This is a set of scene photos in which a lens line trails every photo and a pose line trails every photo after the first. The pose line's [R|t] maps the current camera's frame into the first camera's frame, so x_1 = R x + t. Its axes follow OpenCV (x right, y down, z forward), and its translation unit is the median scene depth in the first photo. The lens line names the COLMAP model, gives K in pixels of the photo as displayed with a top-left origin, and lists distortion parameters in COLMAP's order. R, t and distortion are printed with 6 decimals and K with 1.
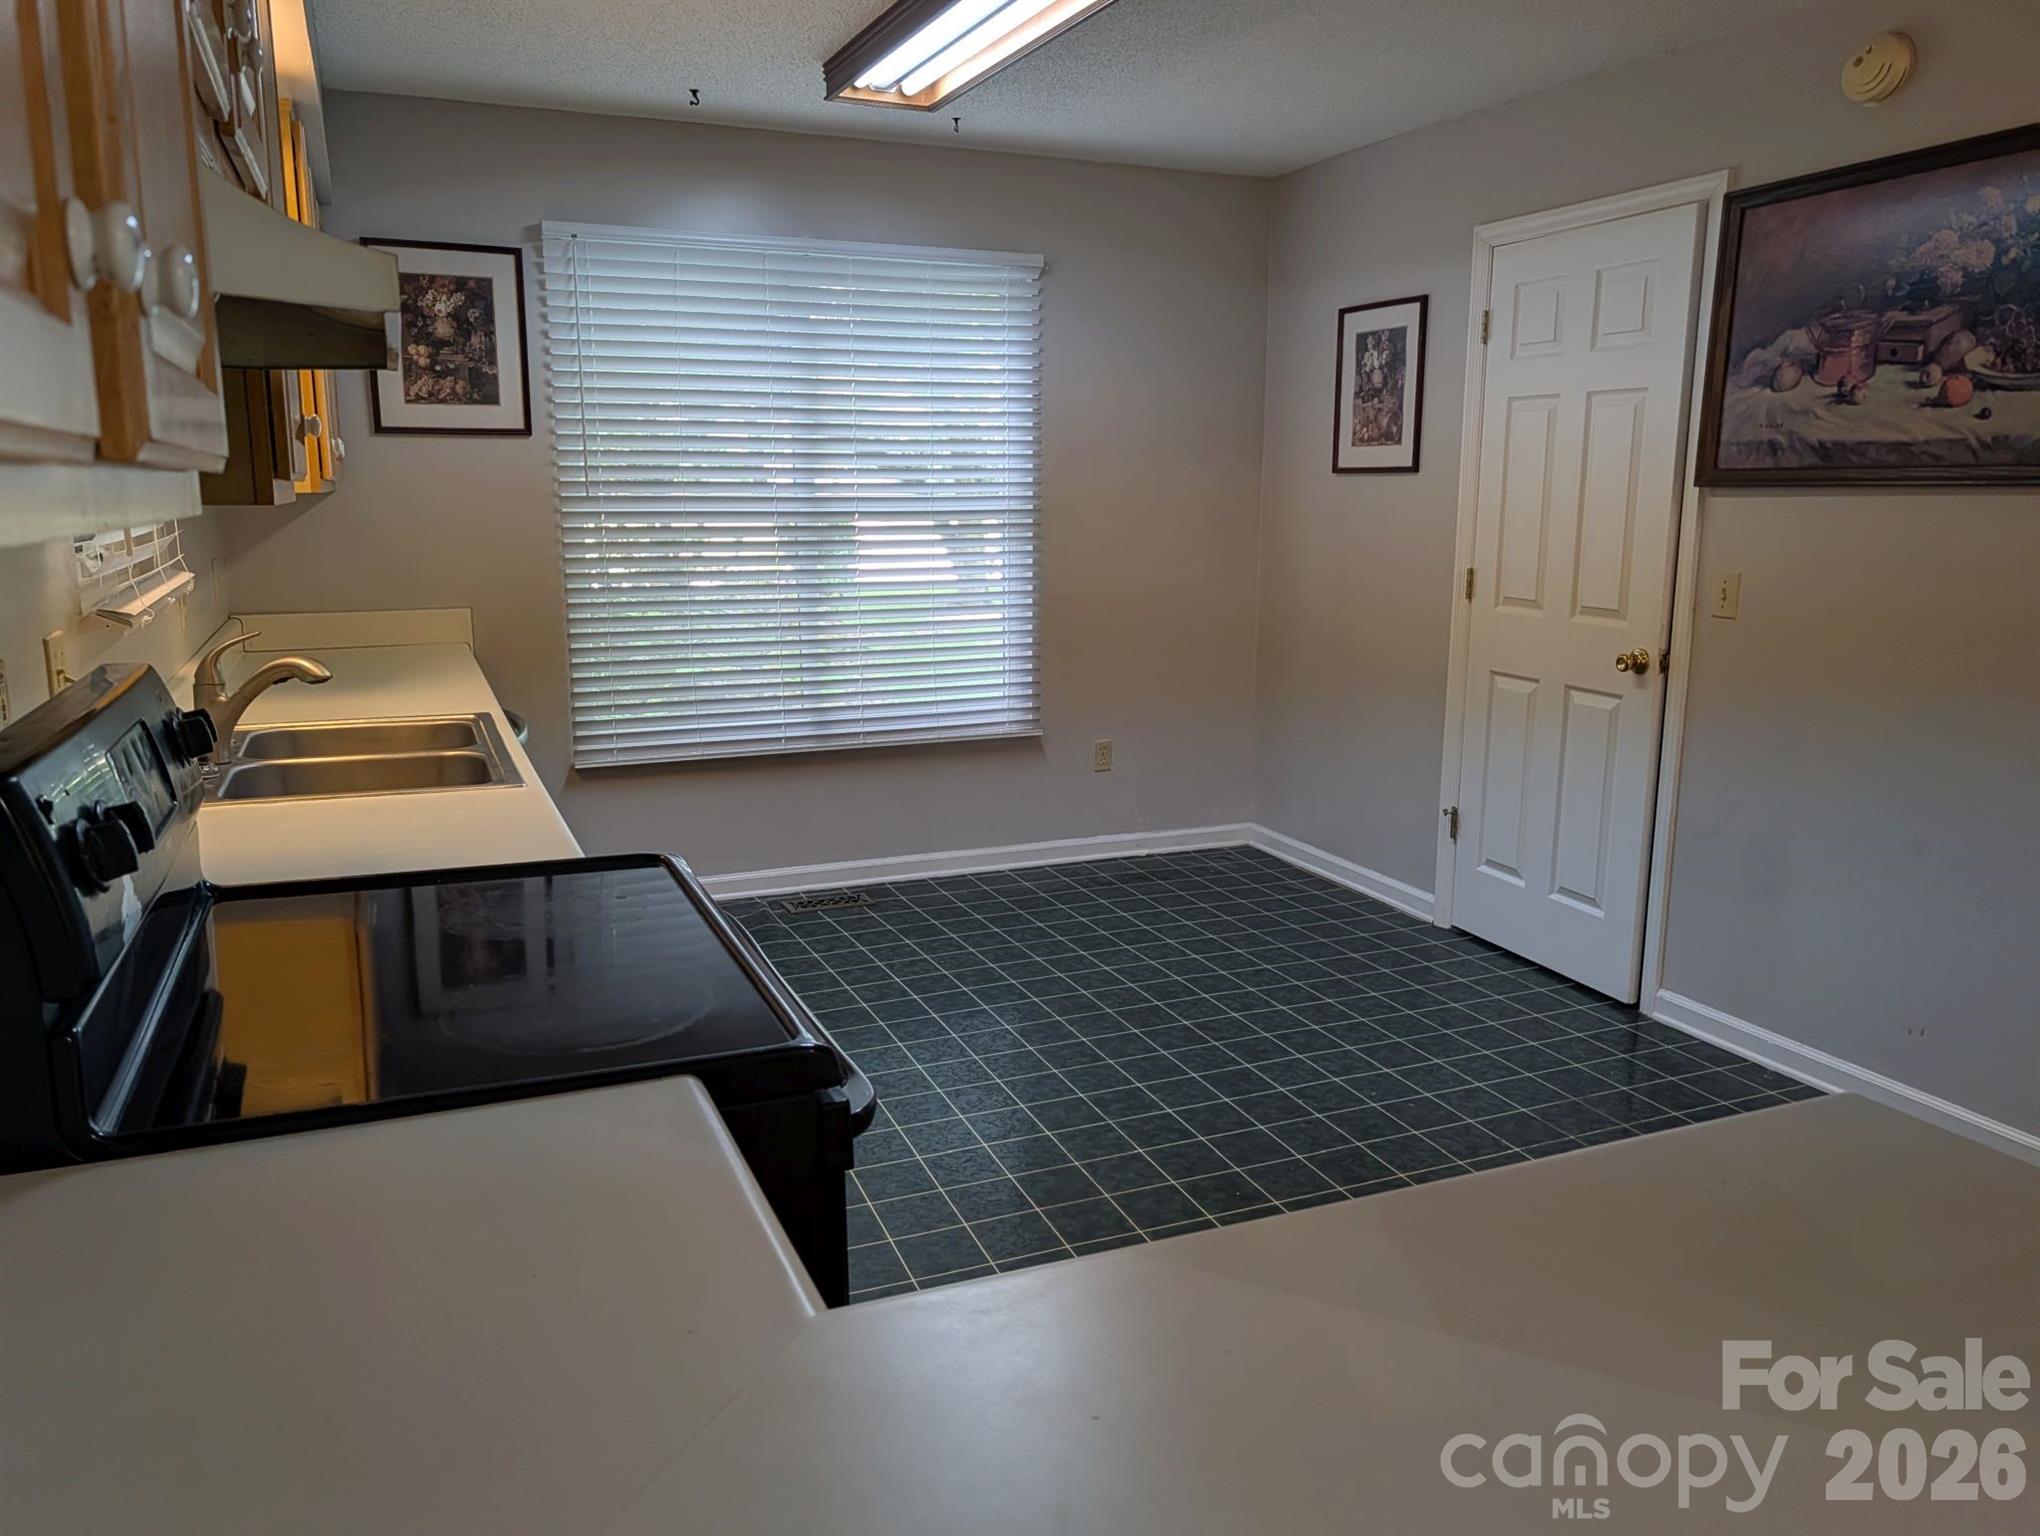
lens RADIAL K [[1469.5, 0, 1012.1], [0, 1469.5, 759.1], [0, 0, 1]] dist [0.016651, -0.016604]
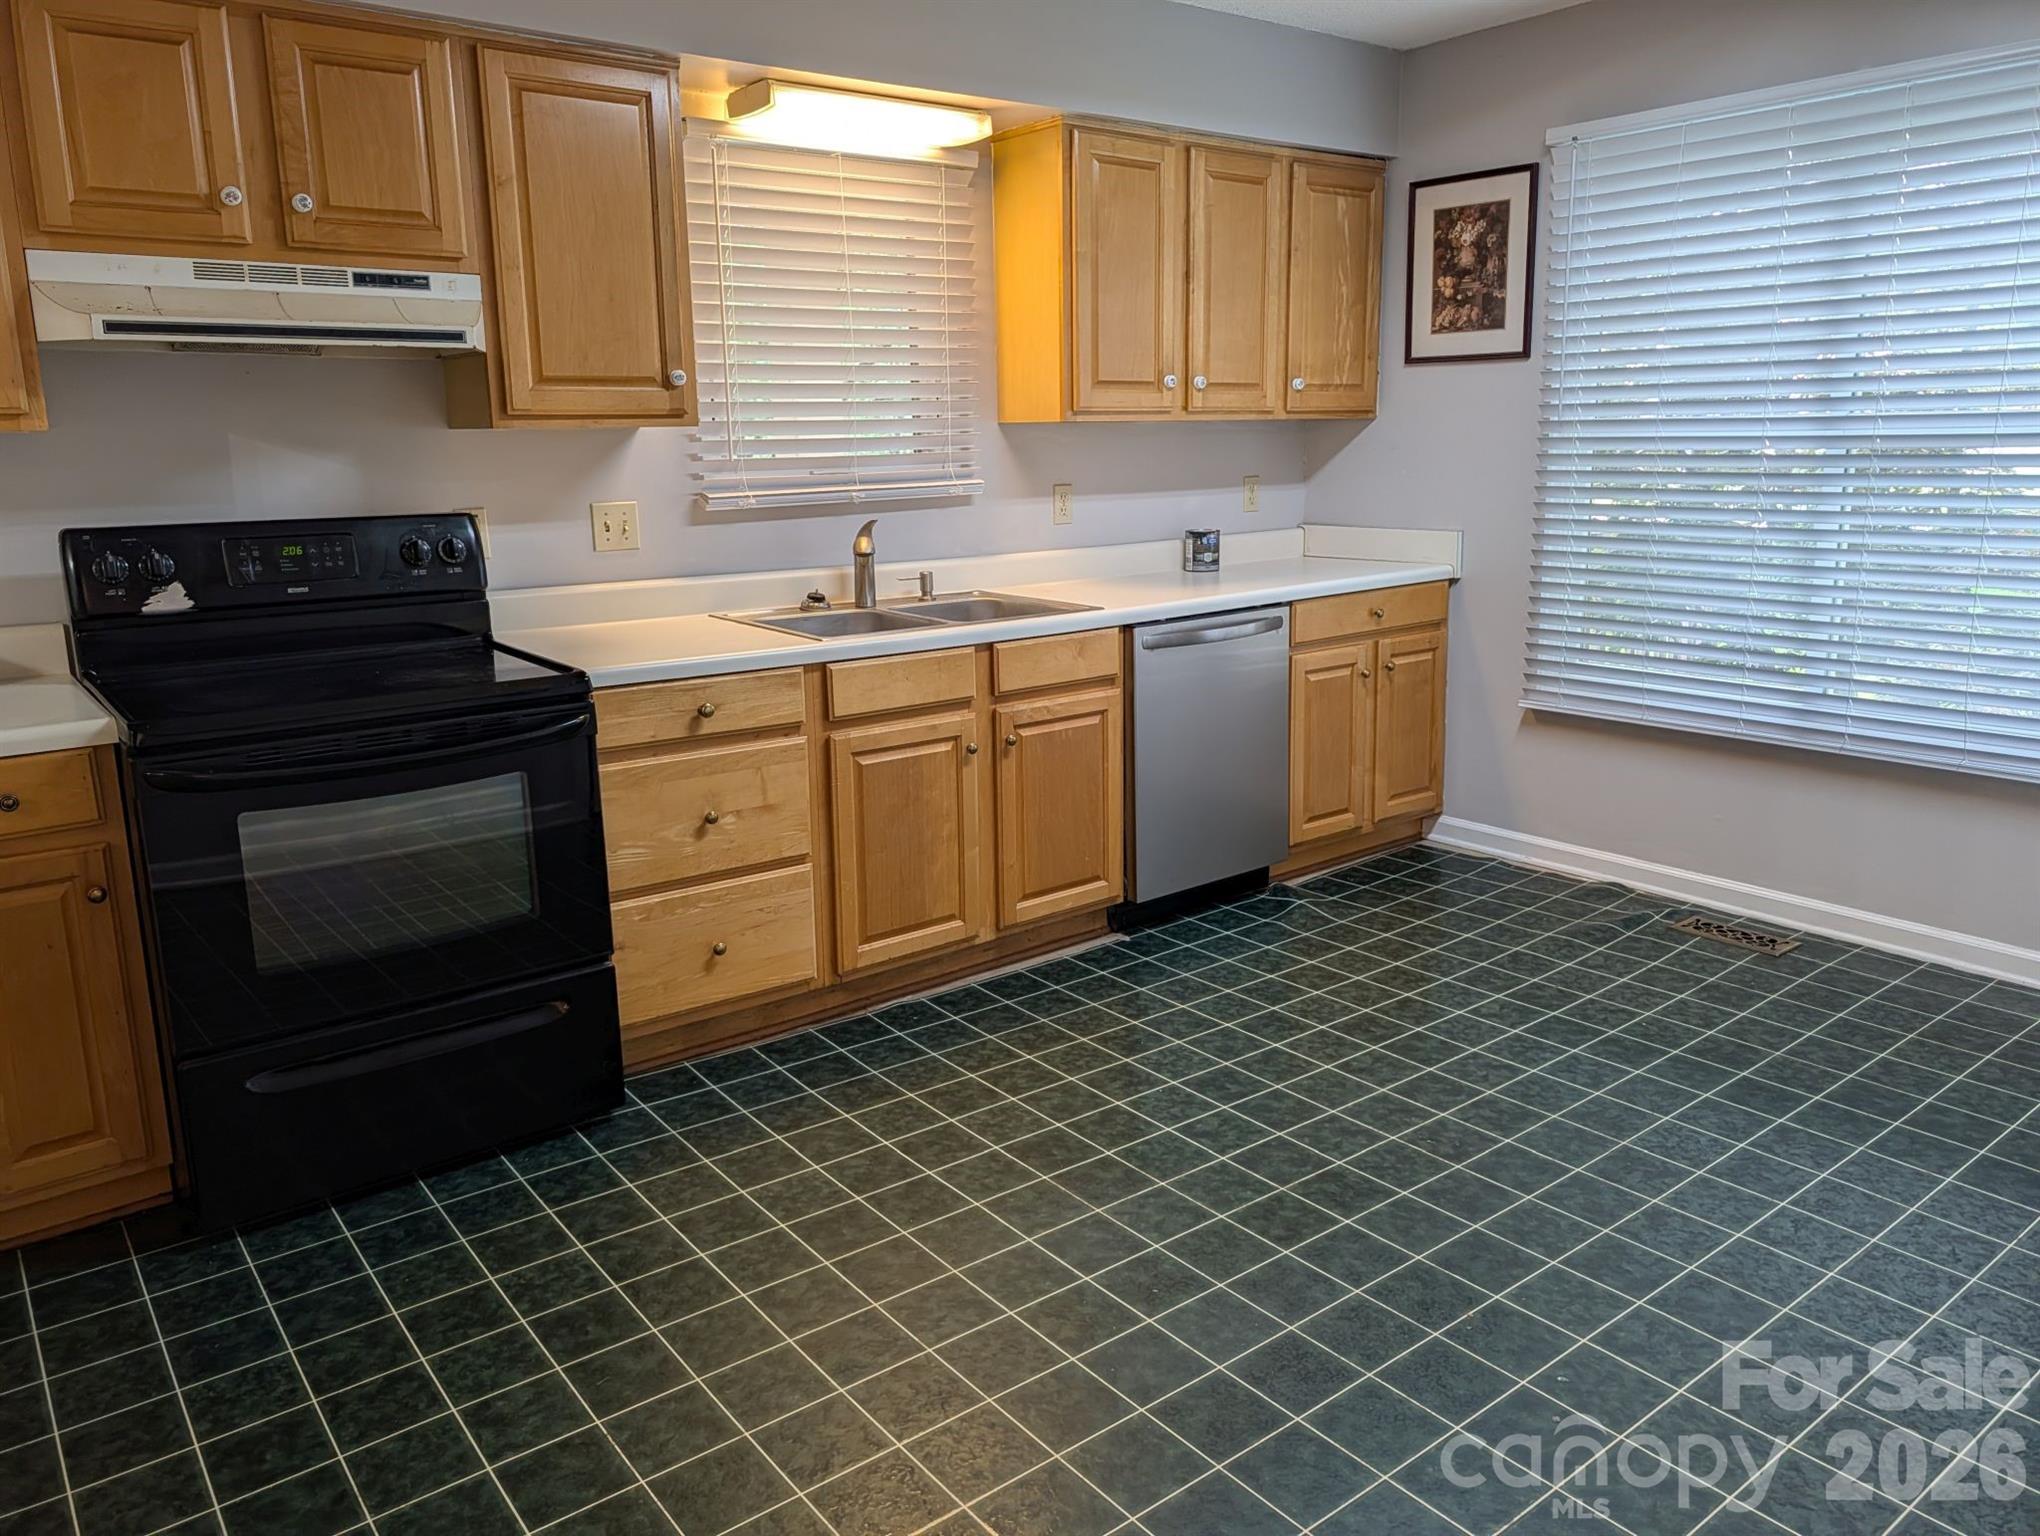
lens RADIAL K [[1469.5, 0, 1050.0], [0, 1469.5, 735.1], [0, 0, 1]] dist [0.016651, -0.016604]
pose [[0.269440, 0.192123, -0.943658, 0.573566], [-0.164017, 0.974736, 0.151619, -0.076293], [0.948947, 0.113924, 0.294144, 0.463235]]
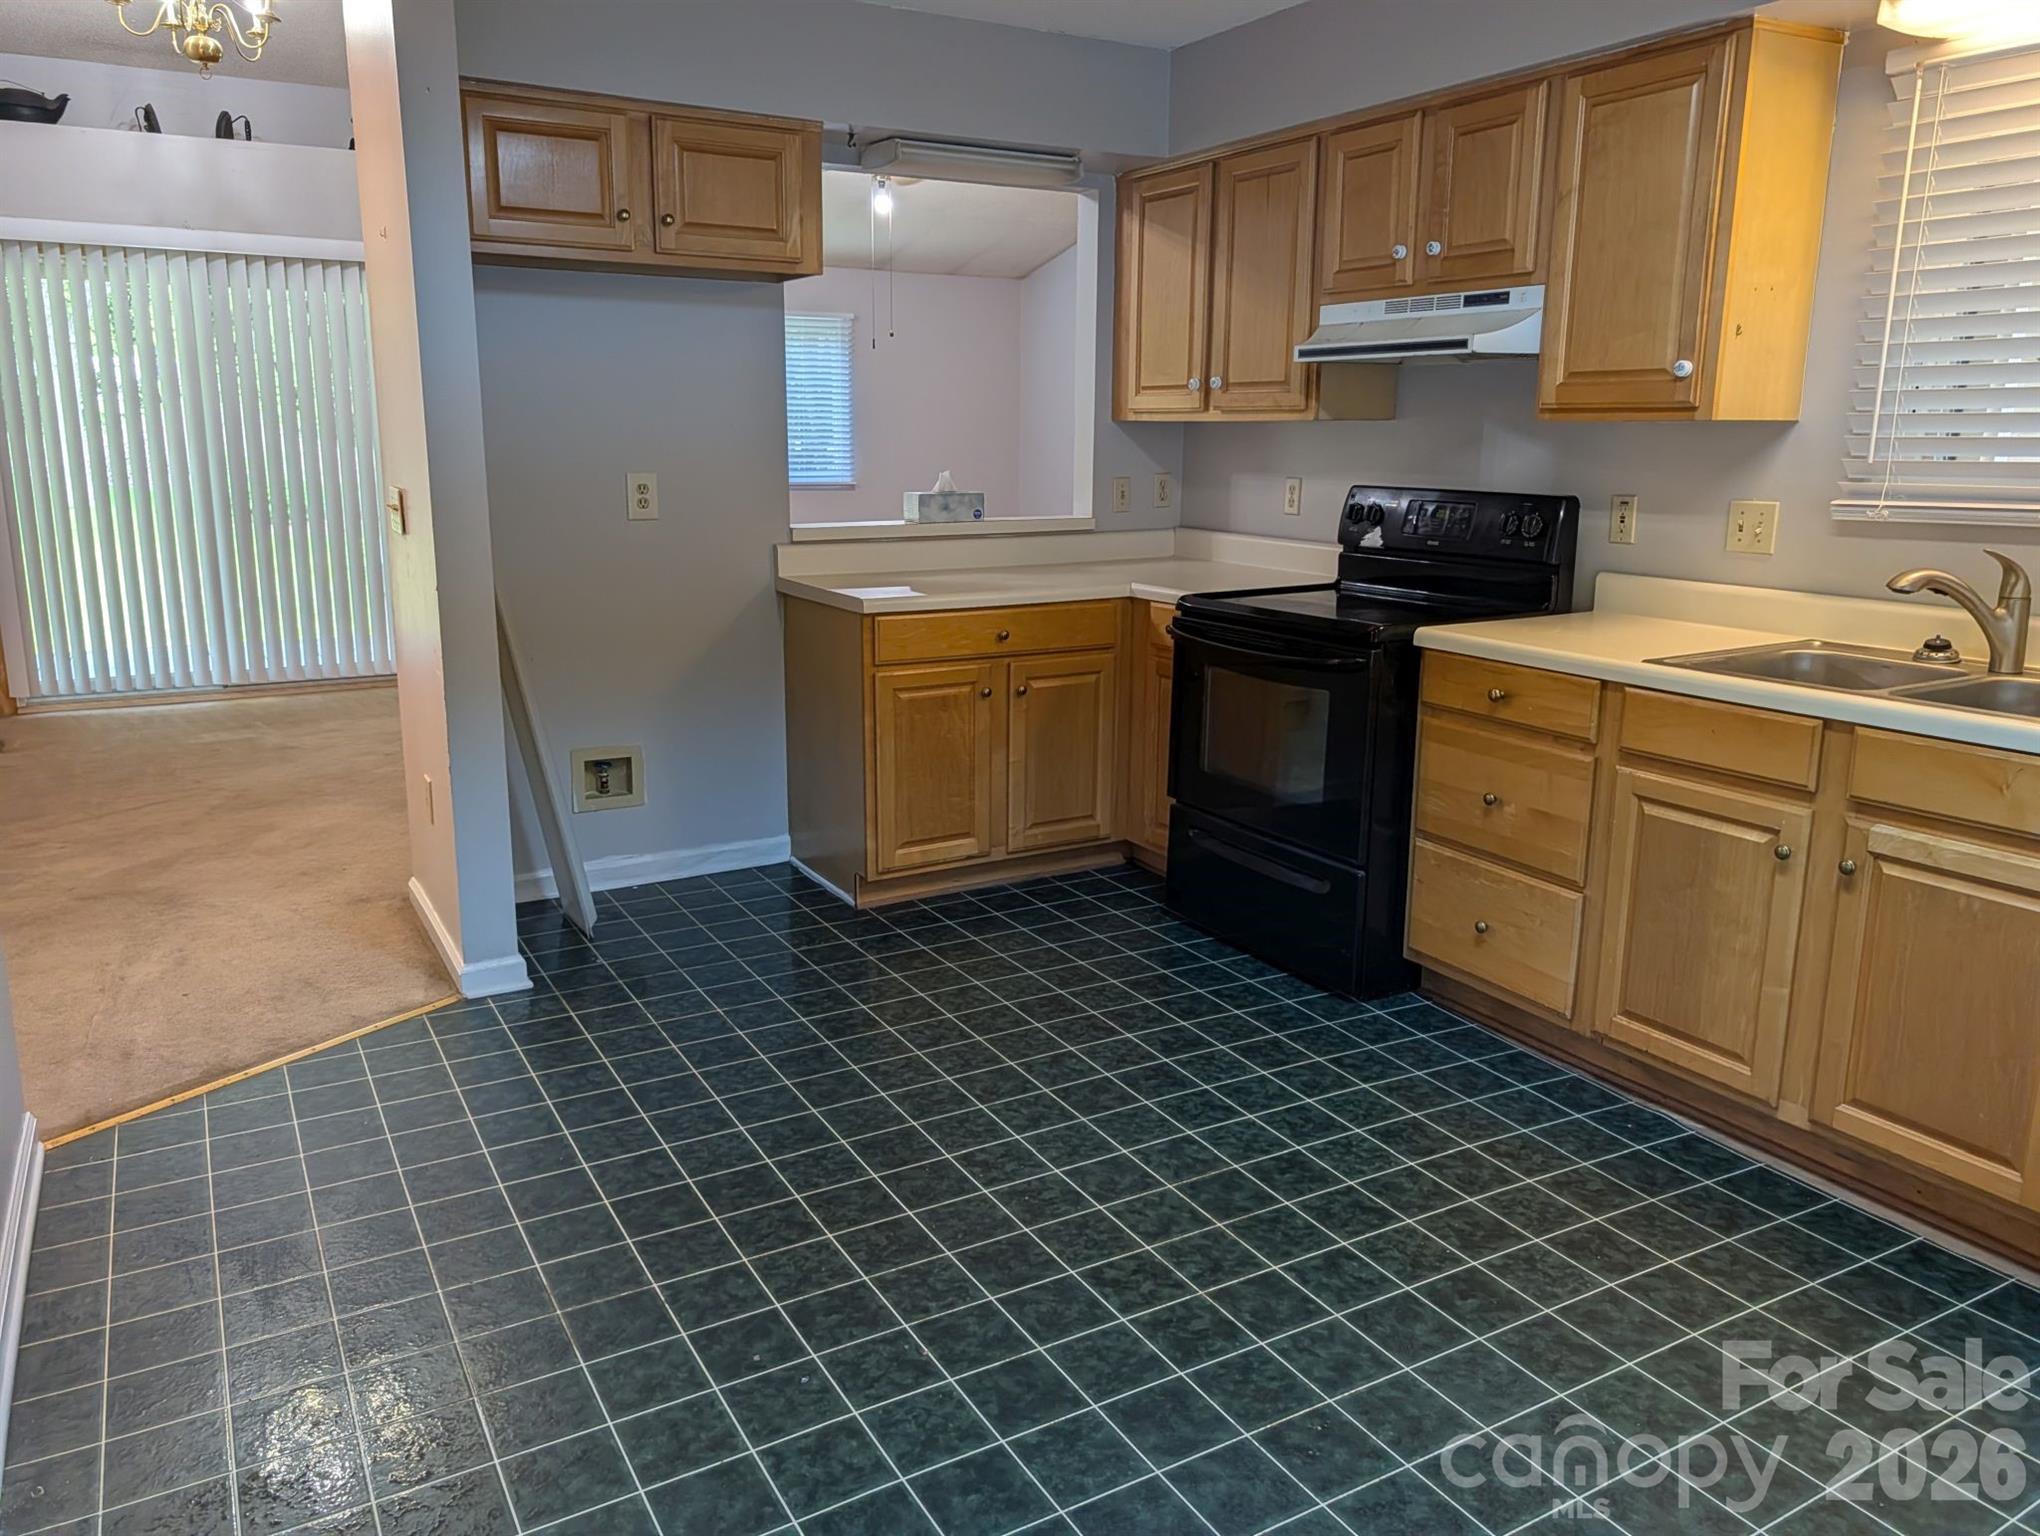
lens RADIAL K [[1469.5, 0, 1004.3], [0, 1469.5, 751.5], [0, 0, 1]] dist [0.016651, -0.016604]
pose [[-0.992926, 0.018336, -0.117314, 0.184916], [-0.028746, 0.921494, 0.387327, -0.205153], [0.115206, 0.387959, -0.914448, 1.170990]]
